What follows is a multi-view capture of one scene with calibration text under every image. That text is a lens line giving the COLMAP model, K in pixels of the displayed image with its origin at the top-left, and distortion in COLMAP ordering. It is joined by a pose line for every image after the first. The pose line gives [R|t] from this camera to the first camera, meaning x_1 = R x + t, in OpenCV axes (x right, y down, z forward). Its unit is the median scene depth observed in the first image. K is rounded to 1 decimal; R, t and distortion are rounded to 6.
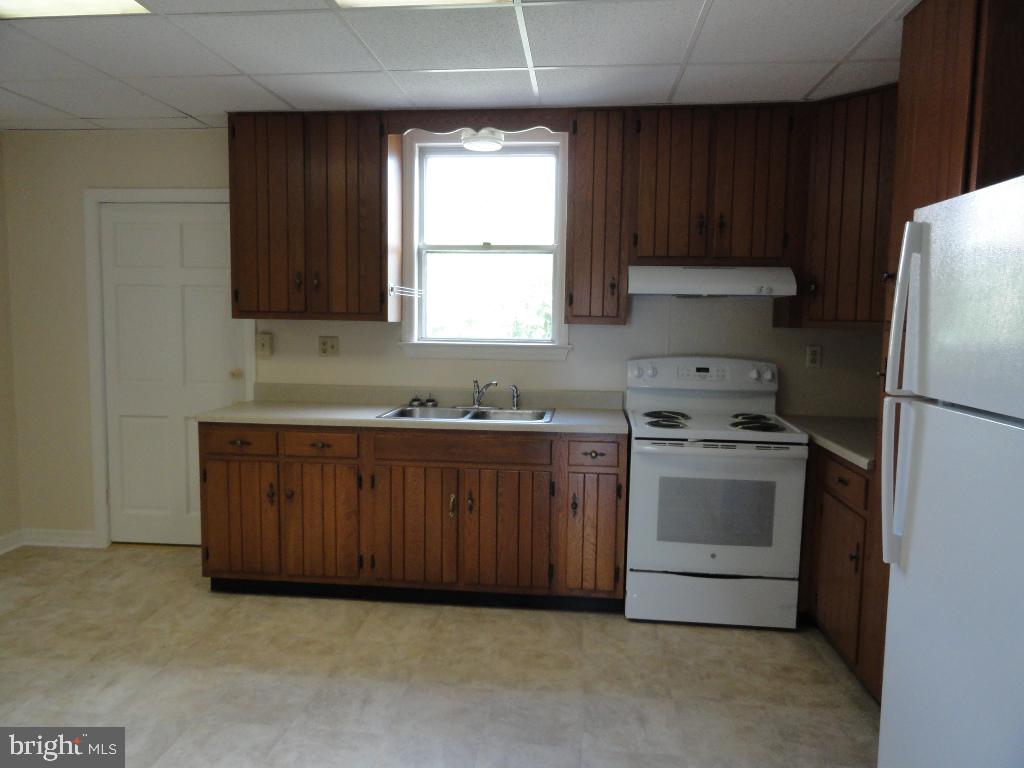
lens RADIAL K [[716.1, 0, 514.2], [0, 716.1, 382.8], [0, 0, 1]] dist [-0.006715, 0.002904]
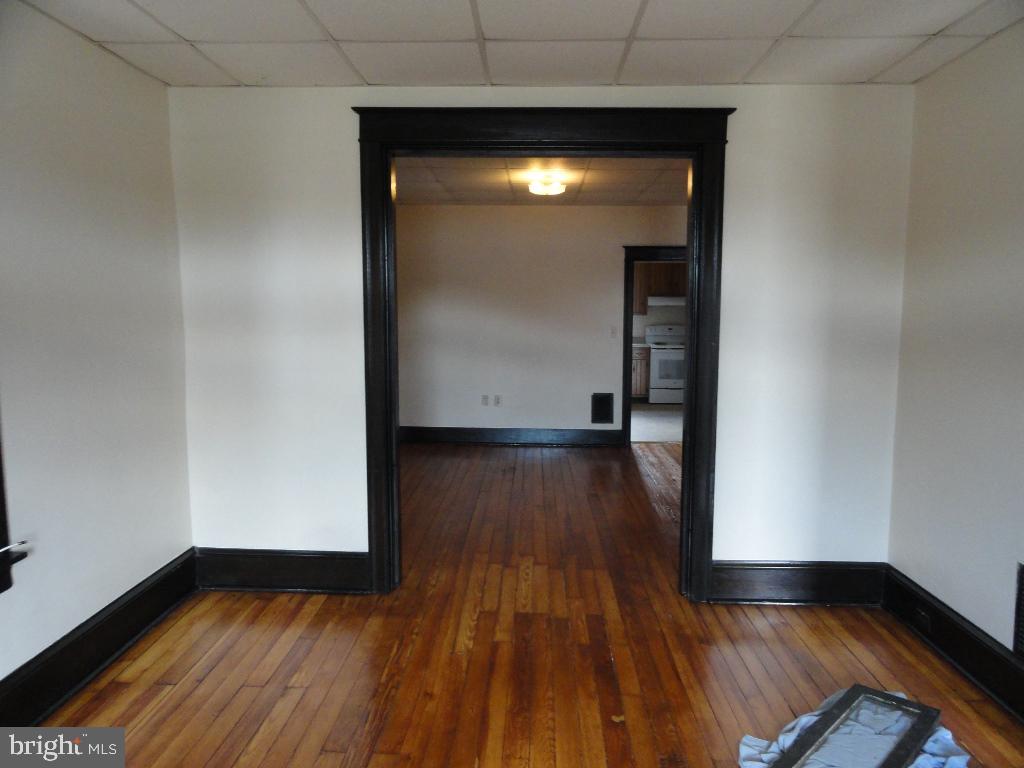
lens RADIAL K [[716.1, 0, 513.4], [0, 716.1, 382.8], [0, 0, 1]] dist [-0.006715, 0.002904]
pose [[0.997480, -0.019931, 0.068098, -0.694190], [0.019462, 0.999782, 0.007545, 0.194780], [-0.068234, -0.006201, 0.997650, -2.255266]]
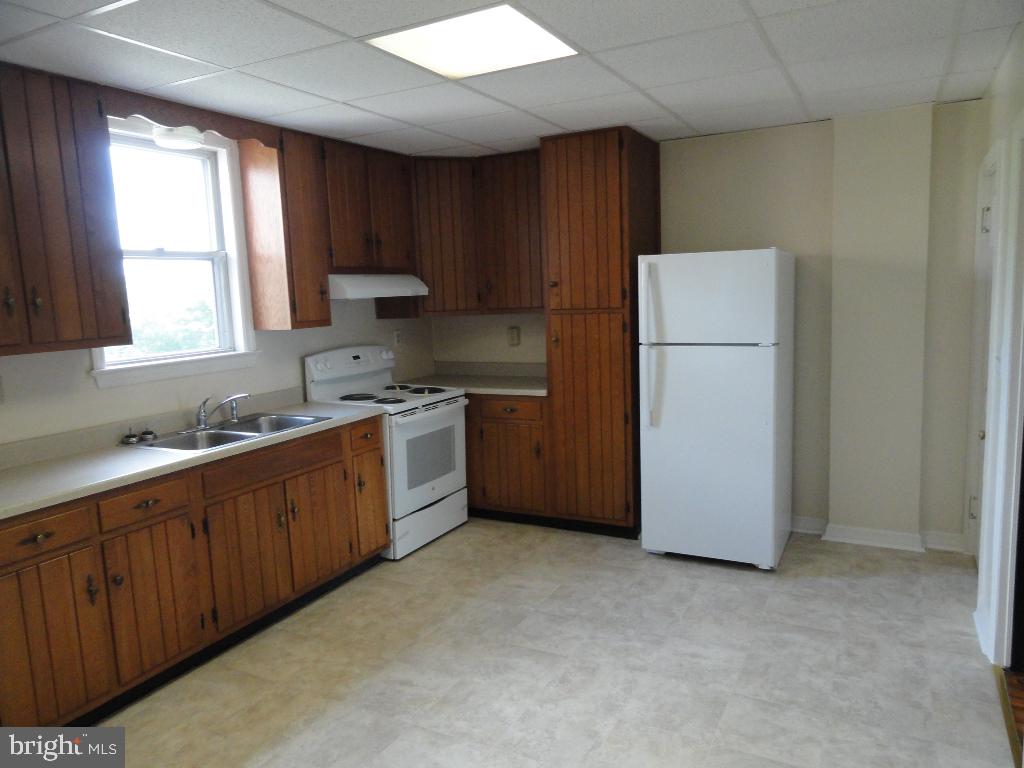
lens RADIAL K [[716.1, 0, 516.8], [0, 716.1, 382.9], [0, 0, 1]] dist [-0.006715, 0.002904]
pose [[0.366534, -0.150517, 0.918149, -0.861459], [0.127925, 0.985608, 0.110507, -0.084607], [-0.921568, 0.076950, 0.380514, 0.311315]]
